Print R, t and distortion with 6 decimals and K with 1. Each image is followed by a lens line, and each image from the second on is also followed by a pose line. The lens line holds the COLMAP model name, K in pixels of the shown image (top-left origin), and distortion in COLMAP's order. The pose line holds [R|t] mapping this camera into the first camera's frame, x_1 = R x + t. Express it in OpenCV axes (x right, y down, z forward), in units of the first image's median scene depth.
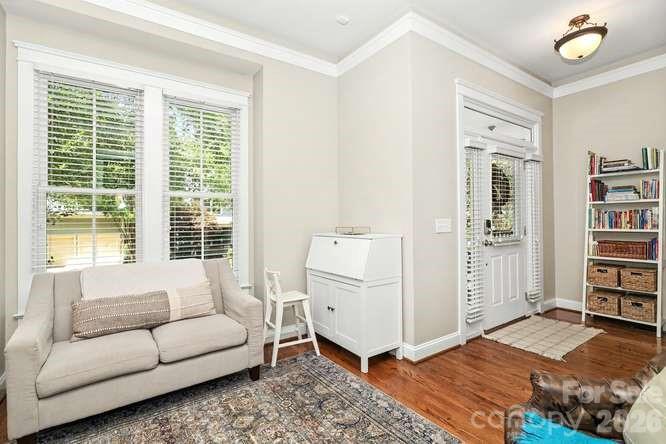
lens RADIAL K [[316.1, 0, 331.7], [0, 316.1, 219.2], [0, 0, 1]] dist [0.003211, 0.000345]
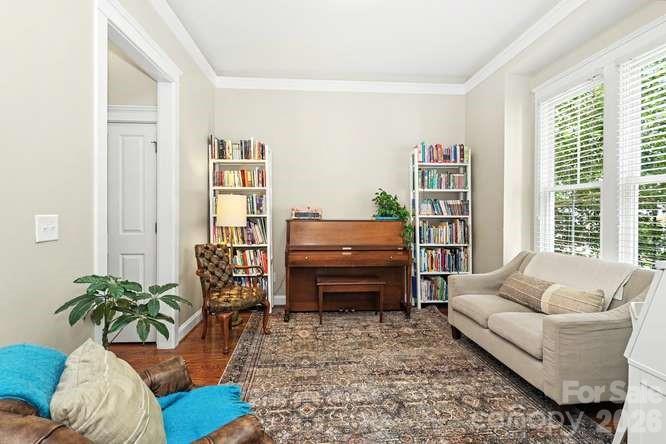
lens RADIAL K [[316.1, 0, 332.1], [0, 316.1, 216.9], [0, 0, 1]] dist [0.003211, 0.000345]
pose [[-0.517591, 0.013972, -0.855514, 0.838889], [-0.000352, 0.999863, 0.016542, -0.004205], [0.855628, 0.008863, -0.517515, 1.095026]]
